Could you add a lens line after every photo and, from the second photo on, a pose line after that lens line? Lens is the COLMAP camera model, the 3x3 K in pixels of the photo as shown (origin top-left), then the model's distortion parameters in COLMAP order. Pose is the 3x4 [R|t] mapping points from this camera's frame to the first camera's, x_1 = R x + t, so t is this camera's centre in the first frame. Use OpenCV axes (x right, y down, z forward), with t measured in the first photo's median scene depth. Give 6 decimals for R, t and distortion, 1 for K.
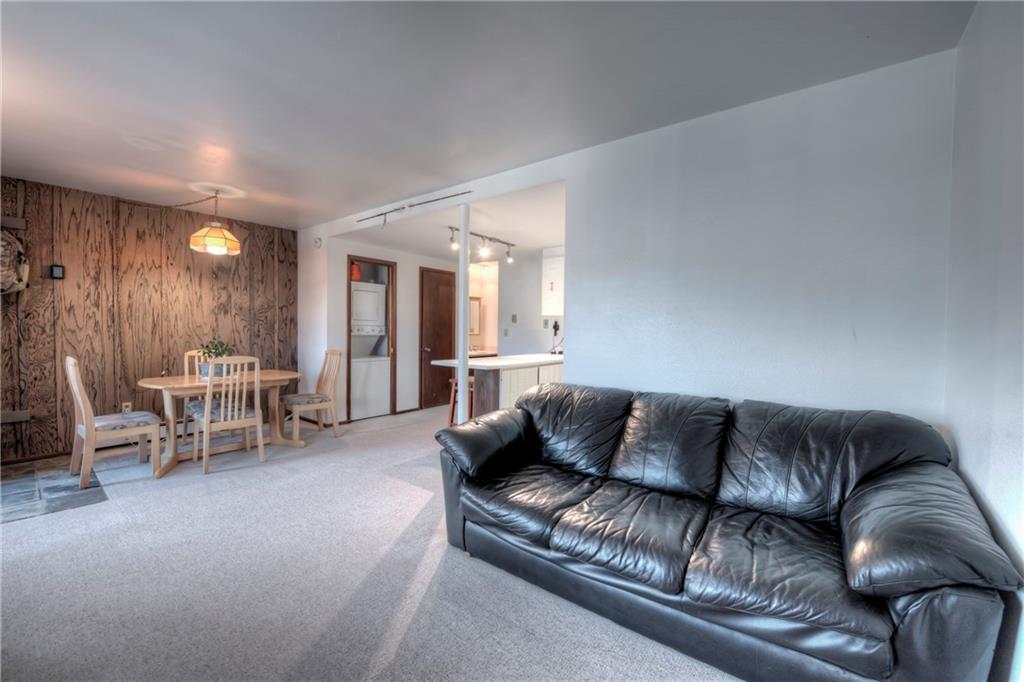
lens RADIAL K [[405.5, 0, 515.6], [0, 405.5, 340.0], [0, 0, 1]] dist [-0.020922, -0.000548]
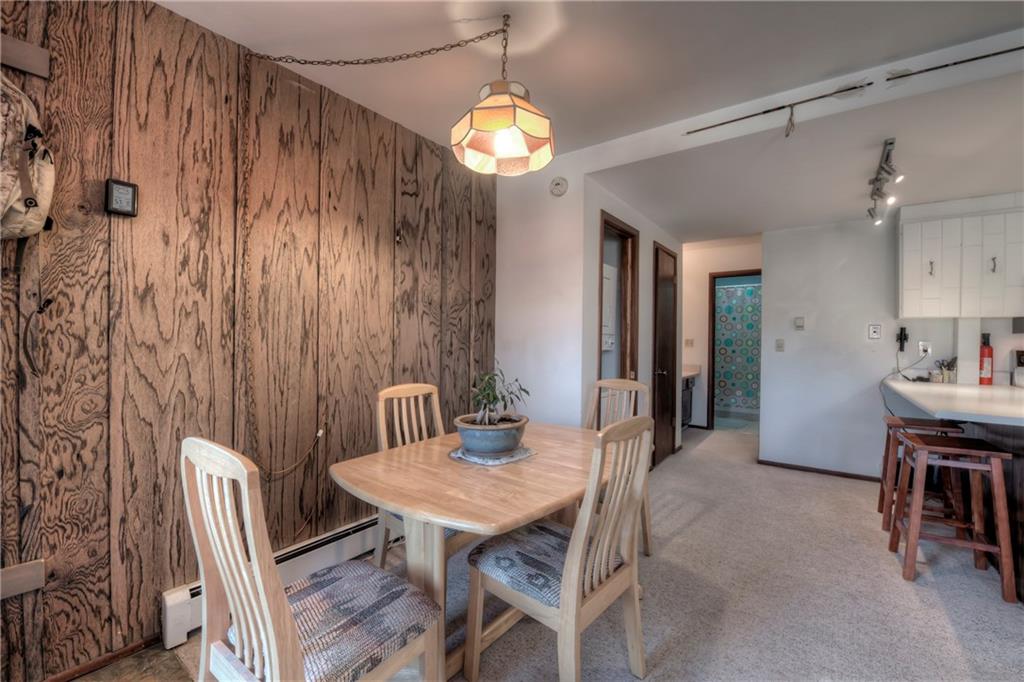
lens RADIAL K [[420.3, 0, 513.2], [0, 420.3, 339.0], [0, 0, 1]] dist [-0.018831, -0.000838]
pose [[0.999998, -0.001668, -0.001093, -0.712425], [0.001638, 0.999643, -0.026653, -0.017851], [0.001137, 0.026651, 0.999644, 0.545615]]
